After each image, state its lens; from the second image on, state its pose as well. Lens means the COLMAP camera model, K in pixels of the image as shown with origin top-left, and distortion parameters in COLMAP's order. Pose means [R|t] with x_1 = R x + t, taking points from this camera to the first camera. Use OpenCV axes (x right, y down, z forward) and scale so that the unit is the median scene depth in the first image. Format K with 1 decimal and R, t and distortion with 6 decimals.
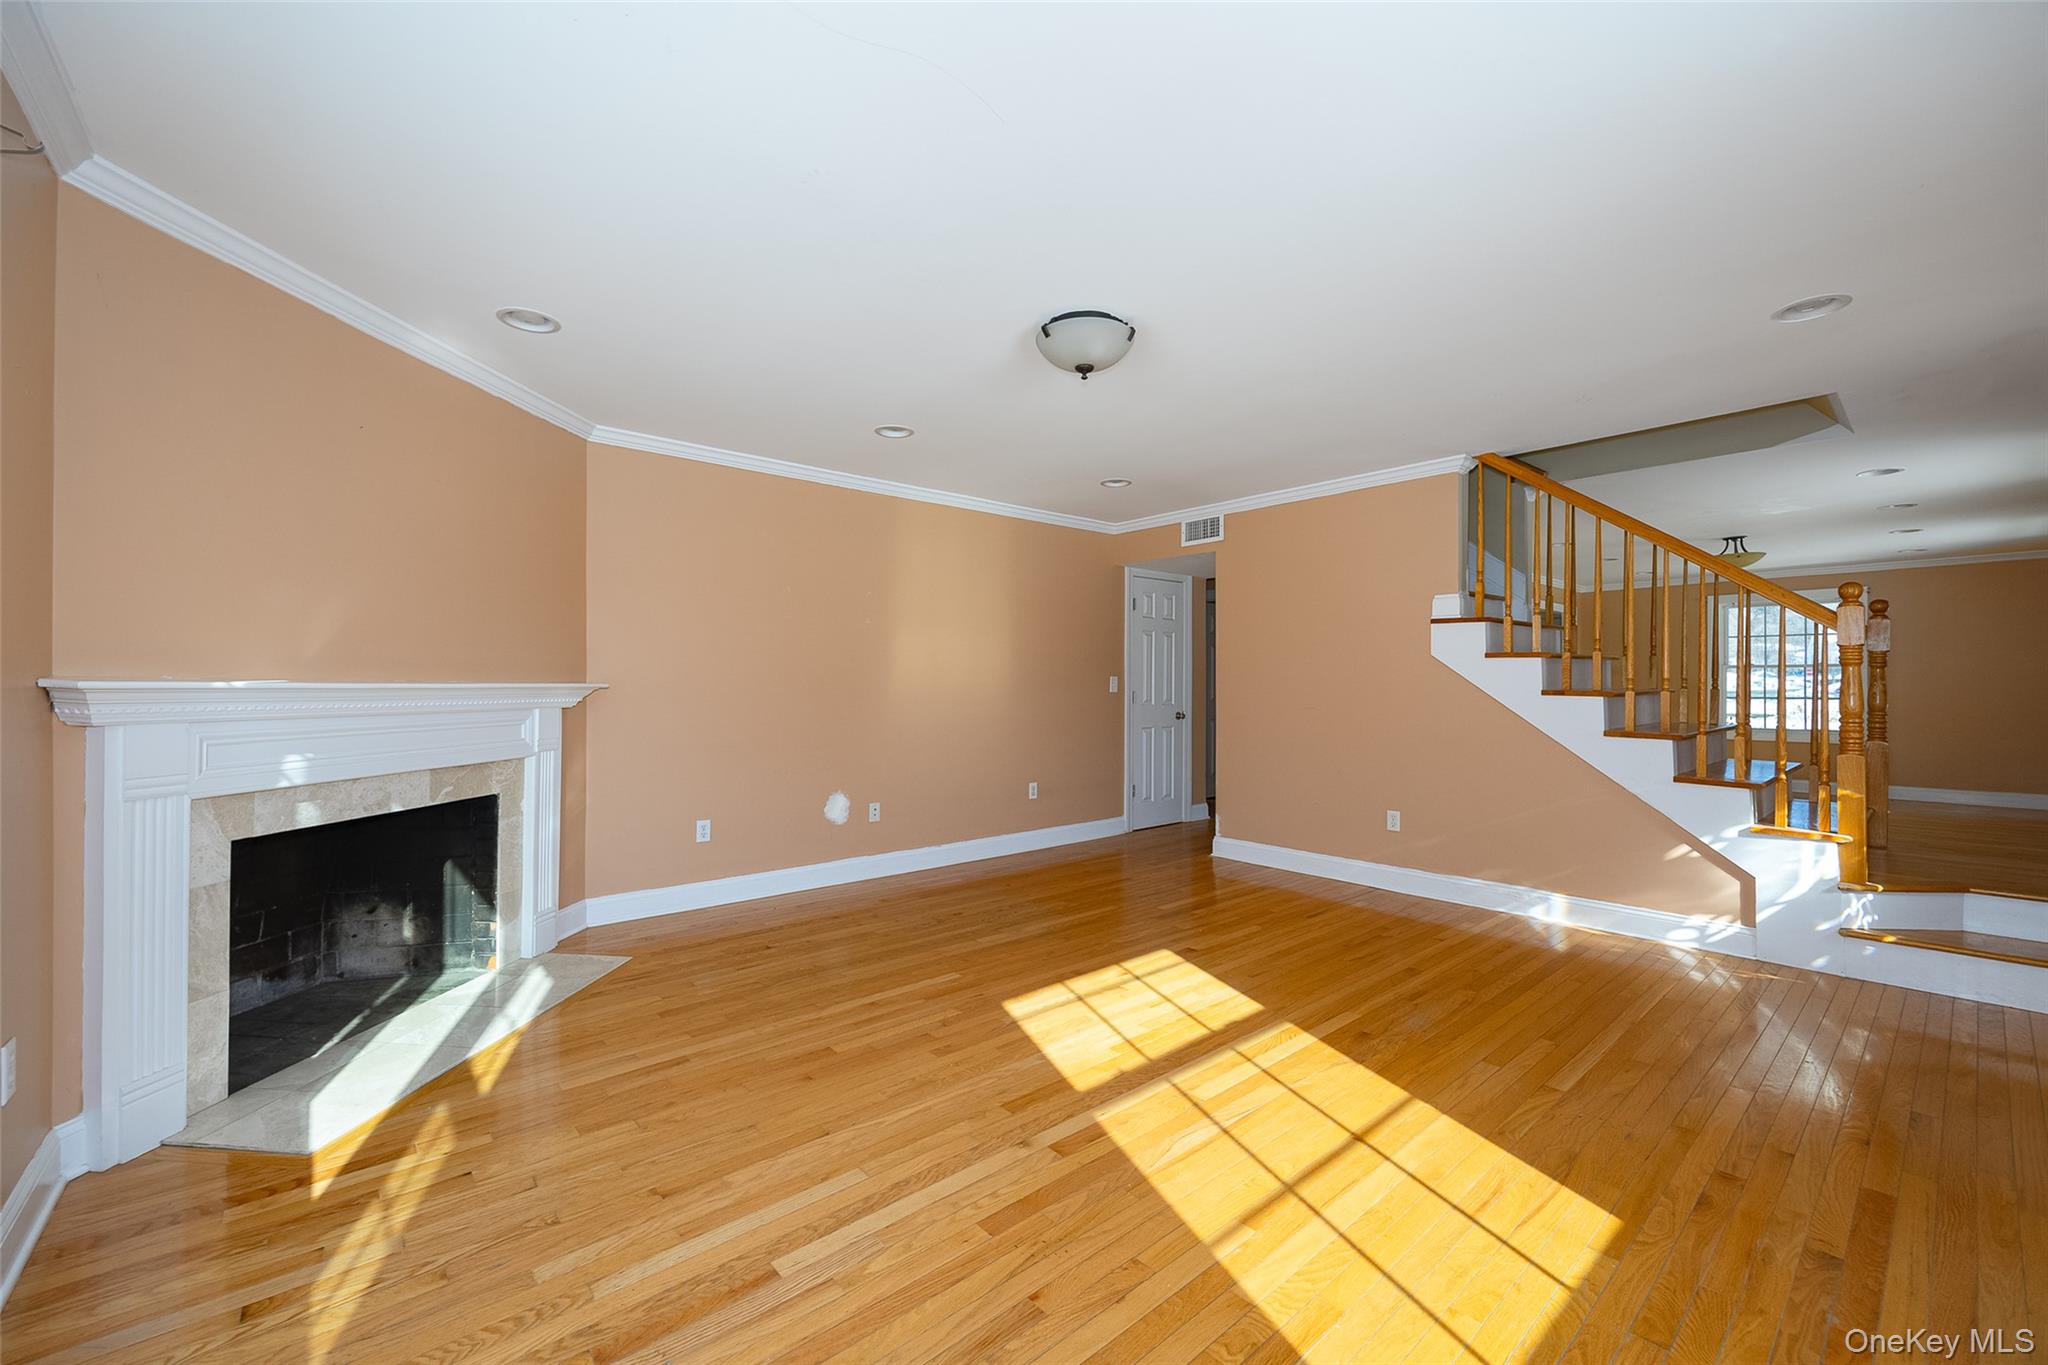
lens RADIAL K [[858.3, 0, 968.5], [0, 858.3, 681.5], [0, 0, 1]] dist [-0.014641, -0.000166]
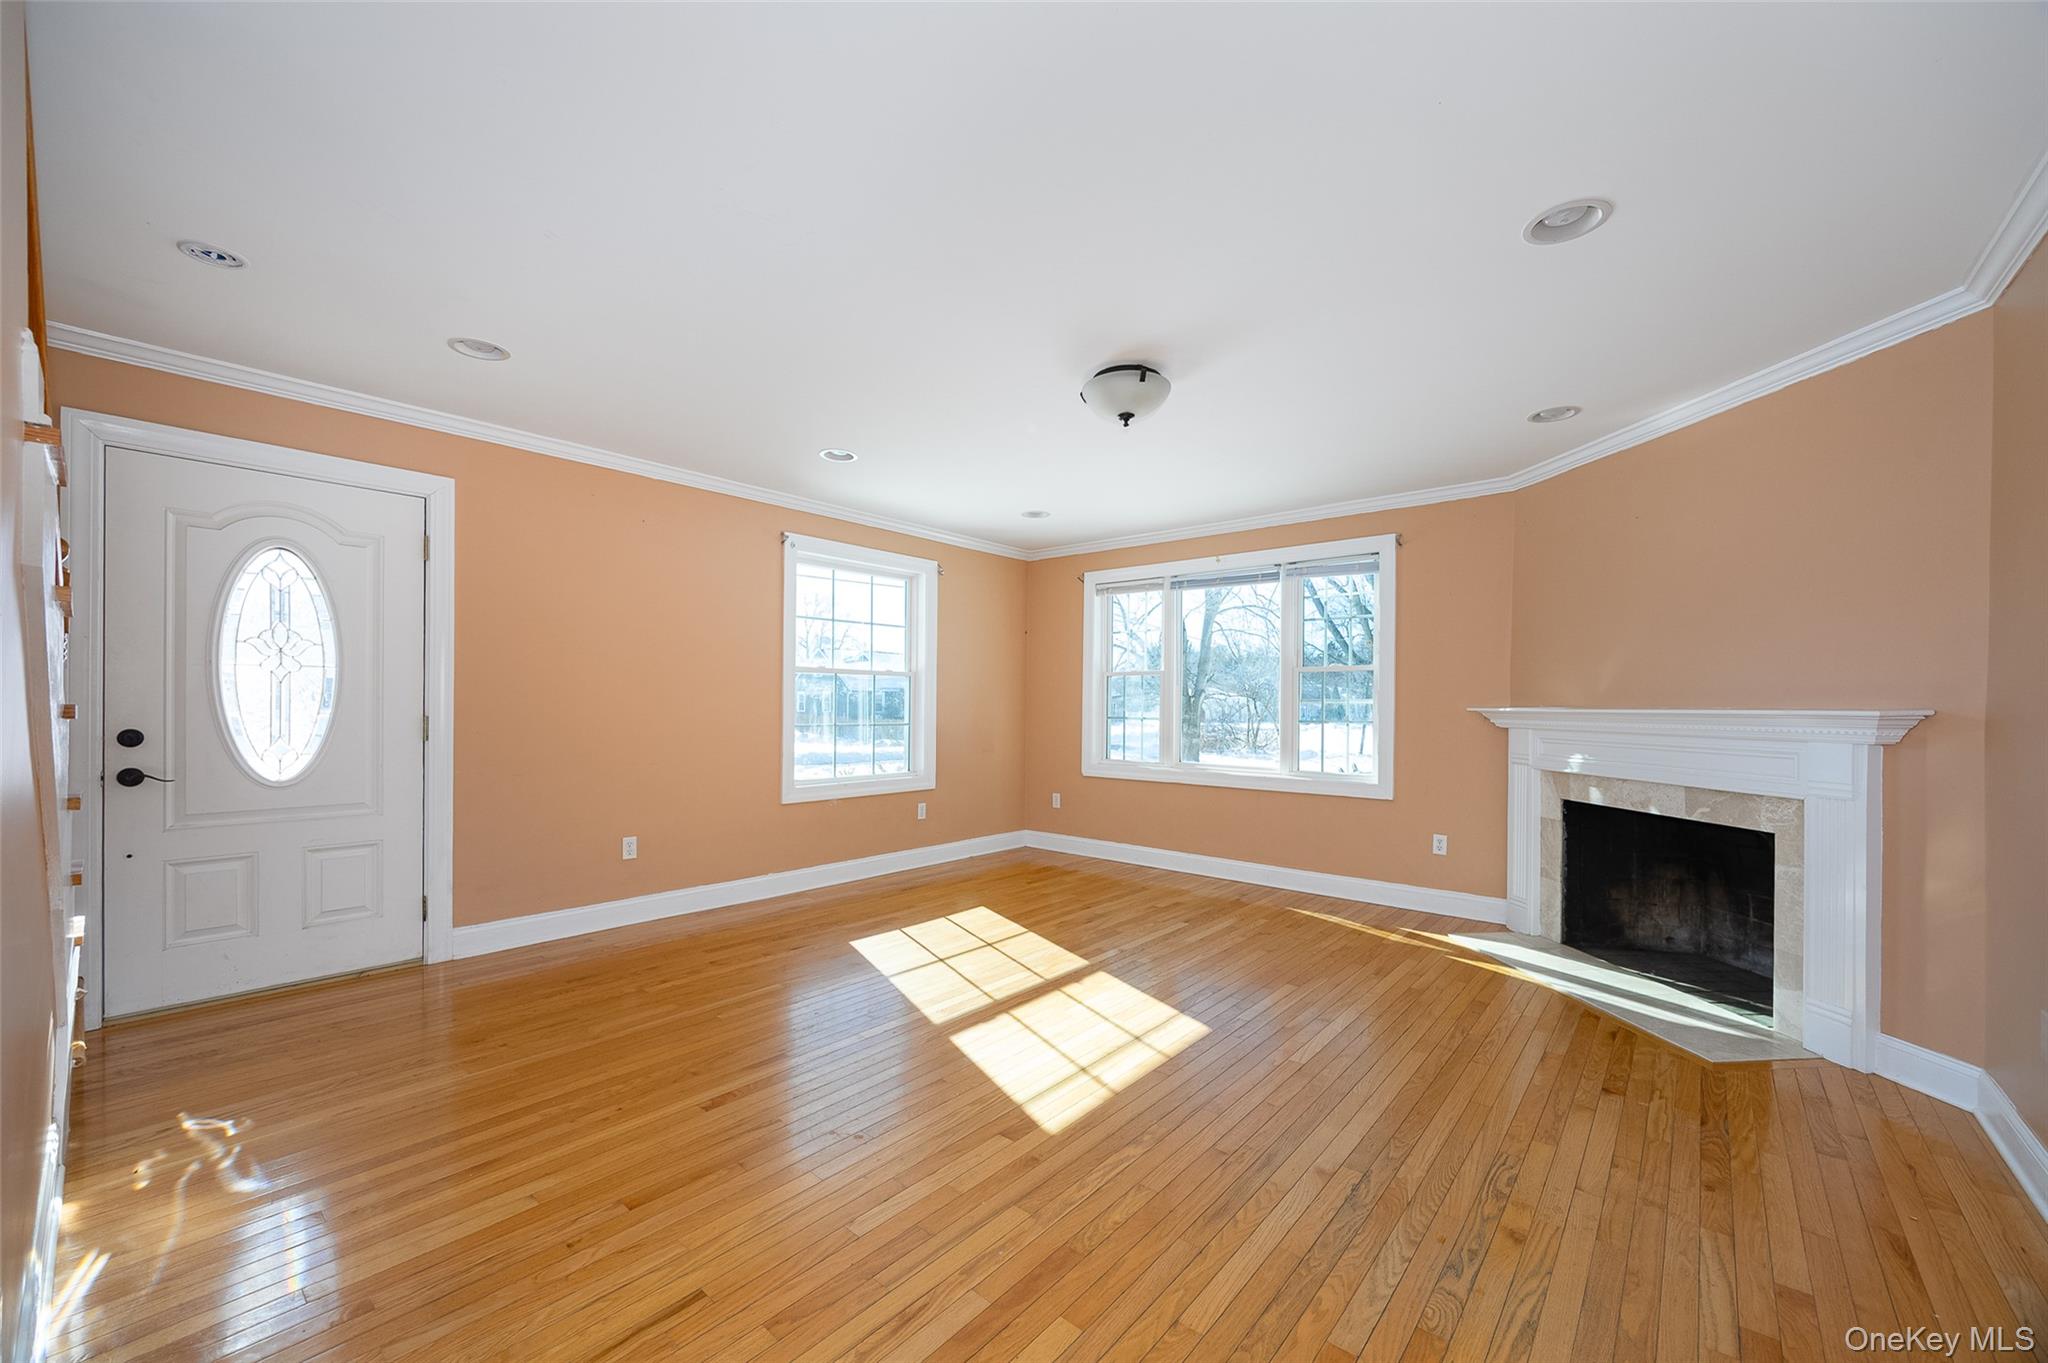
lens RADIAL K [[821.8, 0, 1025.2], [0, 821.8, 710.3], [0, 0, 1]] dist [-0.000087, -0.000003]
pose [[-0.979144, -0.006846, -0.203052, 0.520112], [-0.007162, 0.999974, 0.000822, 0.008605], [0.203041, 0.002259, -0.979168, 2.212900]]
